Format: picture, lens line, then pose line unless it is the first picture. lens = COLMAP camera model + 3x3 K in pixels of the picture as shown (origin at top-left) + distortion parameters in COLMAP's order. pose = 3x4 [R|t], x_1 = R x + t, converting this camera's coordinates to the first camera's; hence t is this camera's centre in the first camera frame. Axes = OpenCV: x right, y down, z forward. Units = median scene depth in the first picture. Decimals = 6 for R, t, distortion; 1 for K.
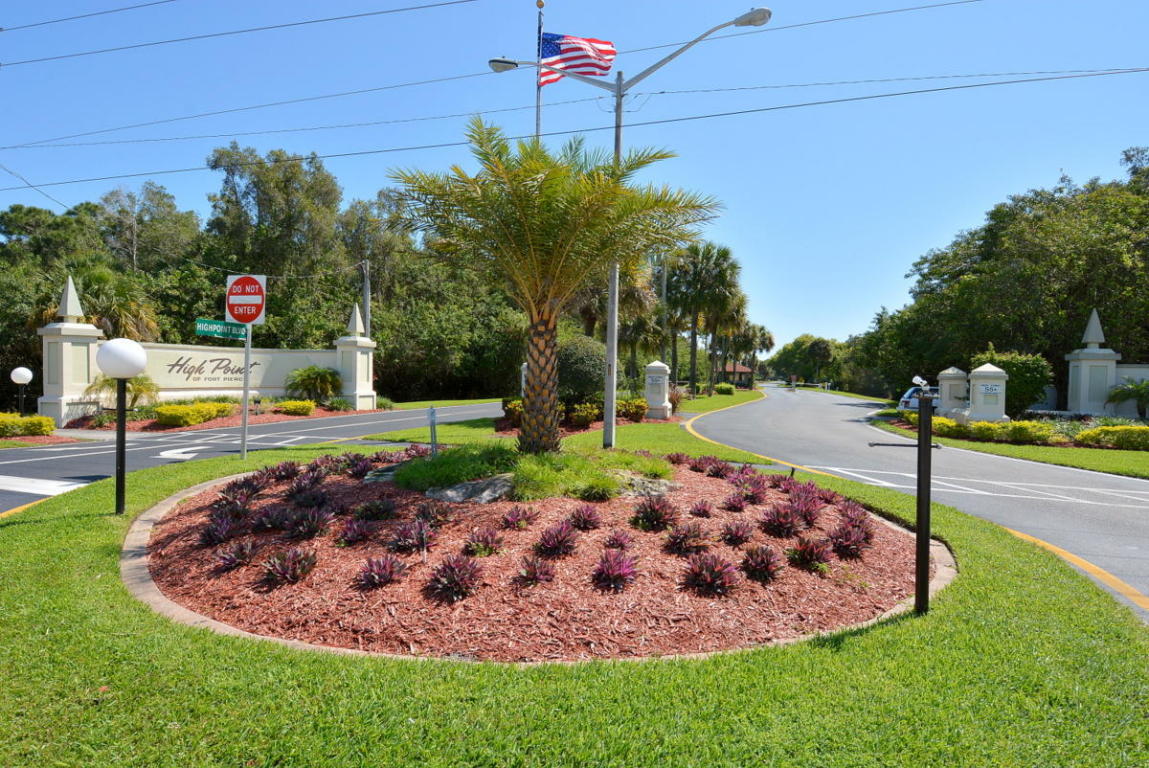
lens RADIAL K [[396.5, 0, 575.7], [0, 396.5, 379.3], [0, 0, 1]] dist [0.000273, 0.000009]
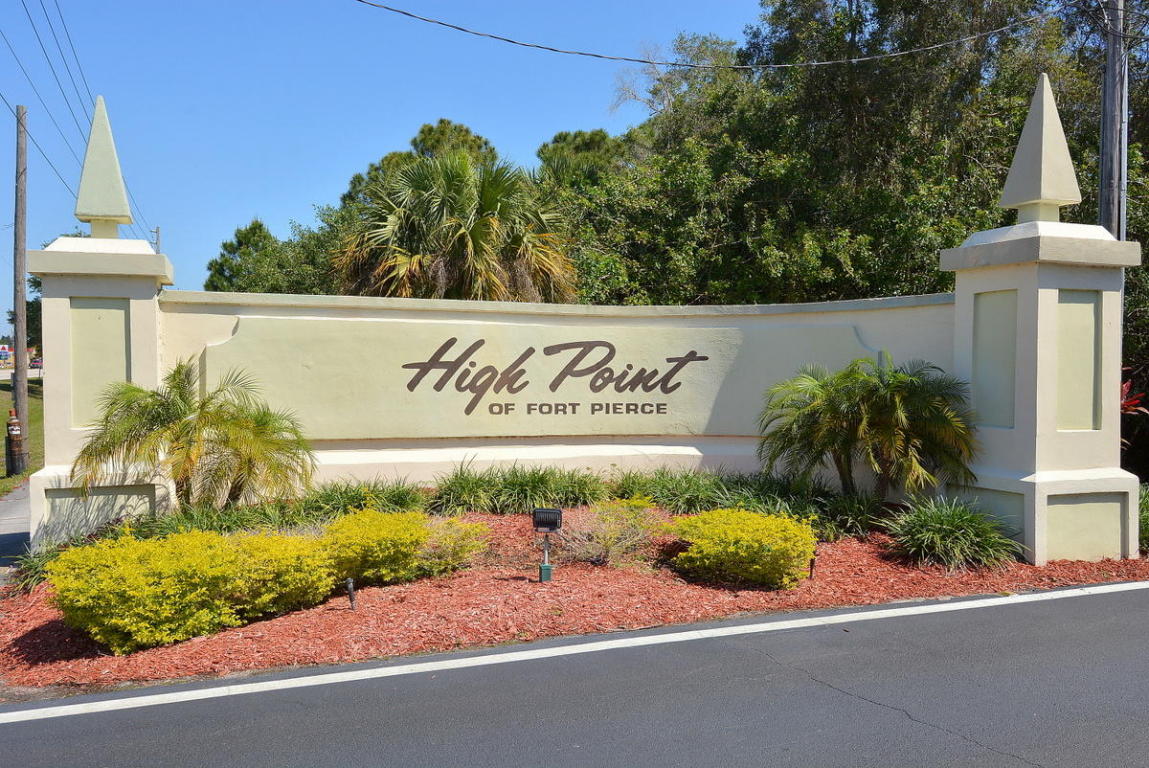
lens RADIAL K [[788.8, 0, 575.1], [0, 788.8, 386.2], [0, 0, 1]] dist [0.003279, 0.000536]
pose [[0.454330, 0.005784, -0.890815, -0.323068], [-0.011176, 0.999937, 0.000793, -0.016902], [0.890763, 0.009595, 0.454366, 0.660353]]
